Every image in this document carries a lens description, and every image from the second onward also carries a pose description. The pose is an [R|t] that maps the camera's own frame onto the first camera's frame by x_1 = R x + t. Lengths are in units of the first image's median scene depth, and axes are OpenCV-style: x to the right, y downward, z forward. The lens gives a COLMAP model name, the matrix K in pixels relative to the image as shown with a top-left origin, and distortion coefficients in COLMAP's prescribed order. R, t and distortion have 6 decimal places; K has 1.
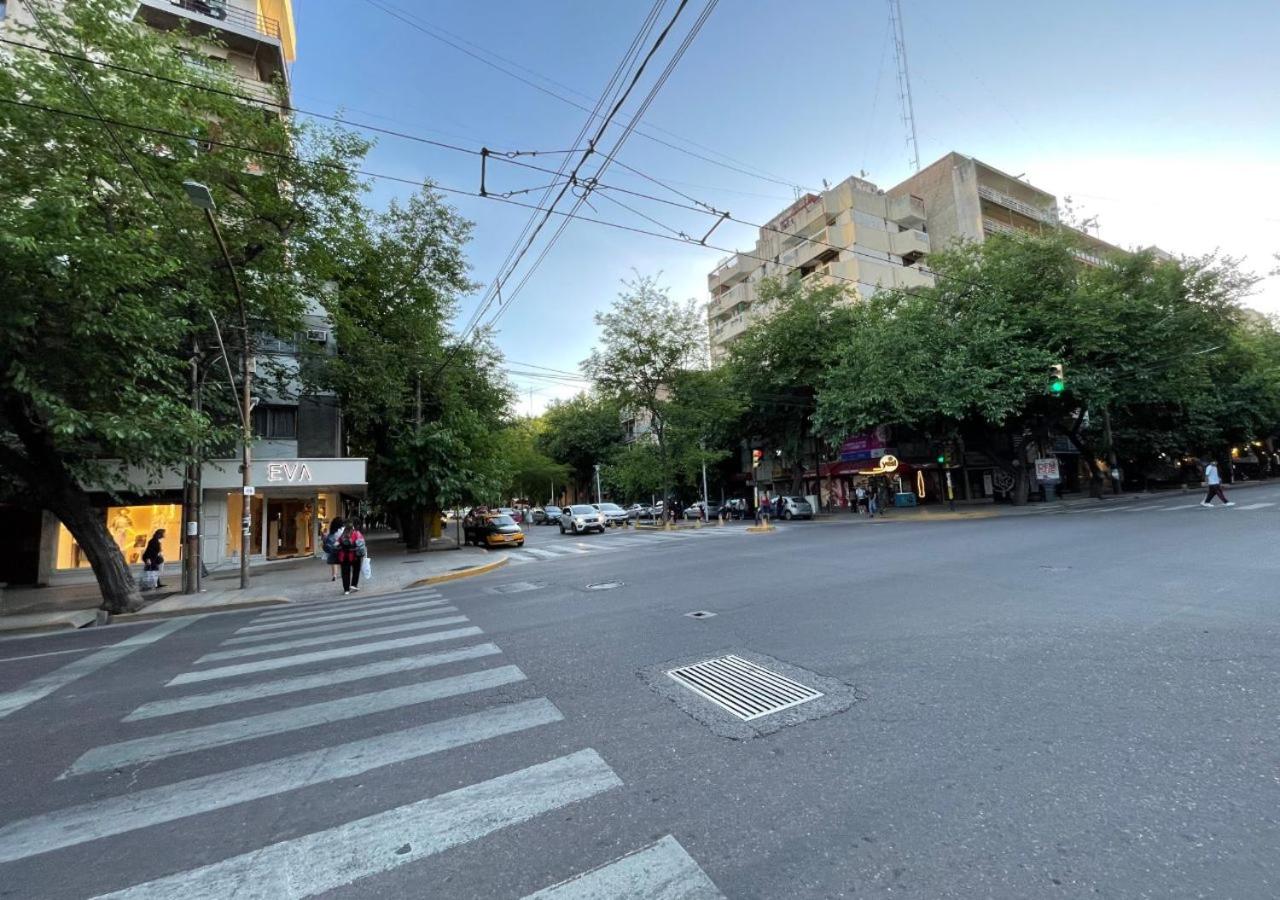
lens RADIAL K [[508.3, 0, 640.0], [0, 508.3, 450.0], [0, 0, 1]] dist [0.020413, 0.000045]
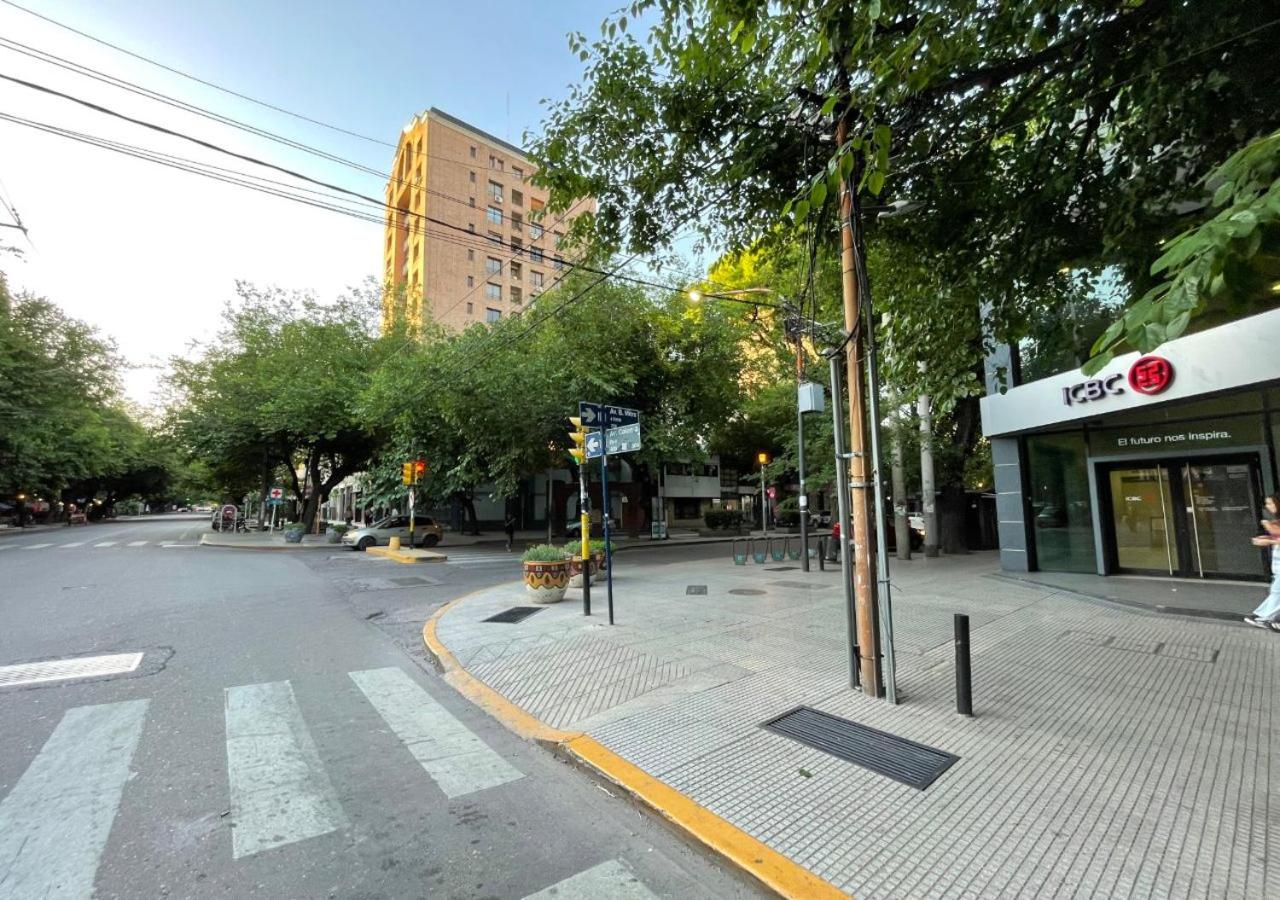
lens RADIAL K [[508.3, 0, 640.0], [0, 508.3, 450.0], [0, 0, 1]] dist [0.020413, 0.000045]
pose [[-0.198201, 0.165213, 0.966137, -0.201211], [-0.075719, 0.980166, -0.183145, 0.015278], [-0.977232, -0.109455, -0.181760, 0.000879]]
